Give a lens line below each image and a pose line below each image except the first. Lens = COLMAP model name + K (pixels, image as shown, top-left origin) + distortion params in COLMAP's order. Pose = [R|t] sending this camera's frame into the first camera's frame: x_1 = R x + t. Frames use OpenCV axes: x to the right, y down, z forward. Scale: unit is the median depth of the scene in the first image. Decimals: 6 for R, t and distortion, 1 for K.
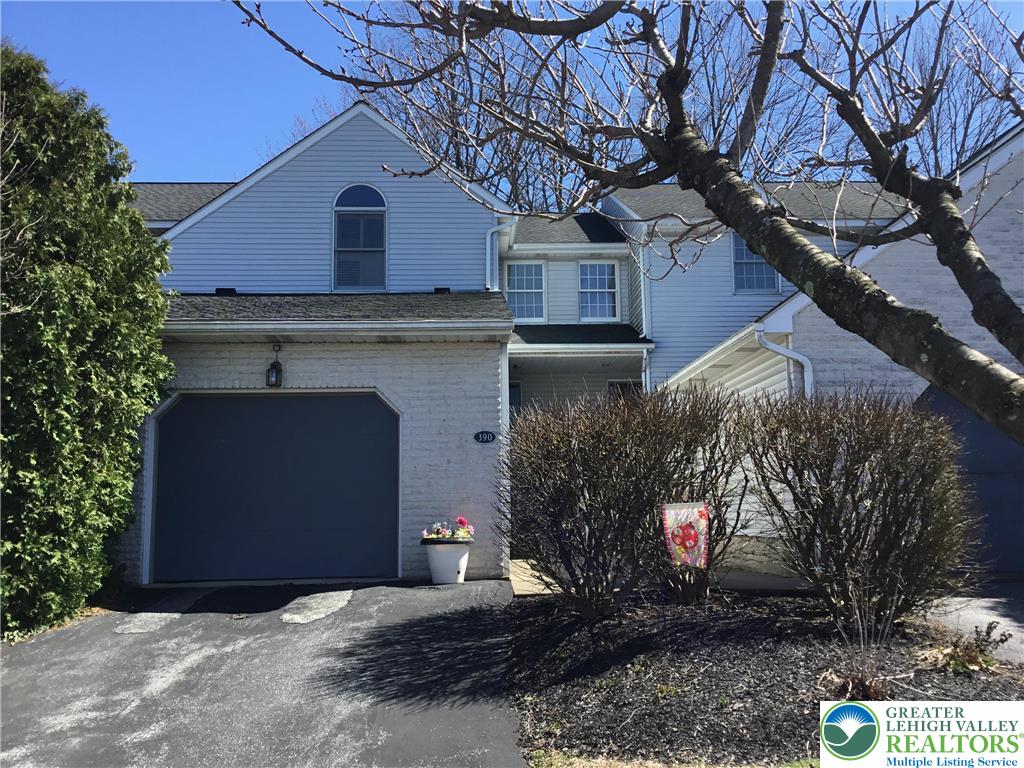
lens RADIAL K [[919.0, 0, 498.1], [0, 919.0, 381.7], [0, 0, 1]] dist [0.134204, 0.005813]
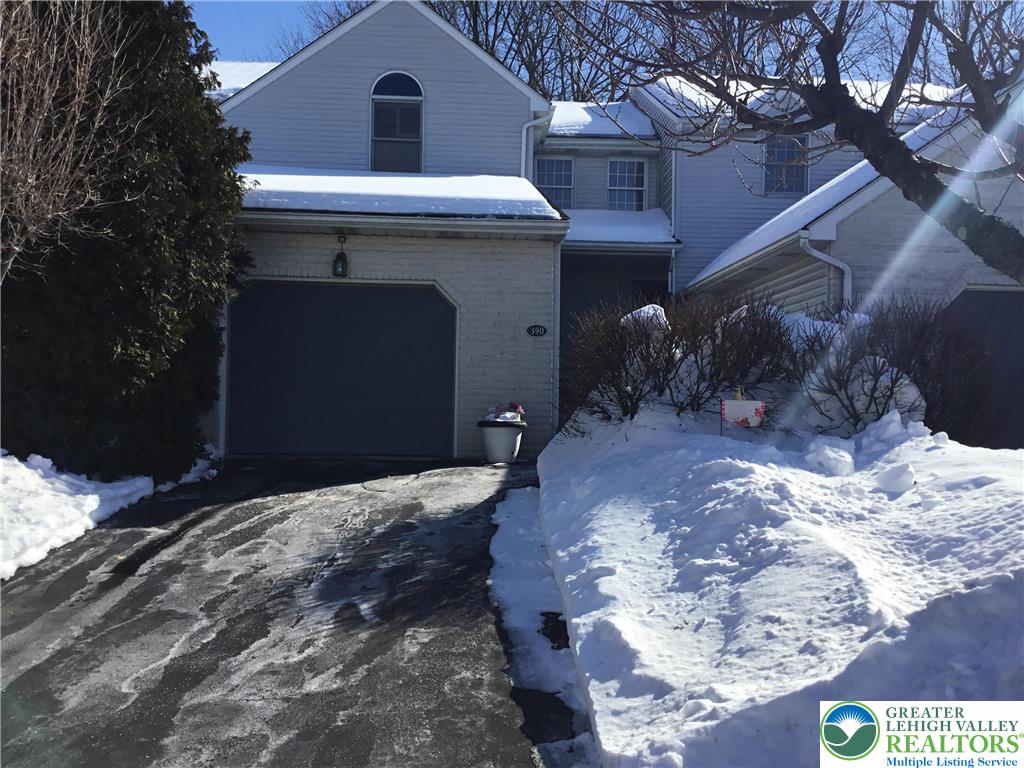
lens RADIAL K [[929.1, 0, 508.4], [0, 929.1, 386.2], [0, 0, 1]] dist [0.099492, -0.004447]
pose [[0.999366, 0.029805, 0.019452, -0.066139], [-0.031913, 0.992379, 0.119020, -0.003326], [-0.015757, -0.119565, 0.992701, -0.076021]]
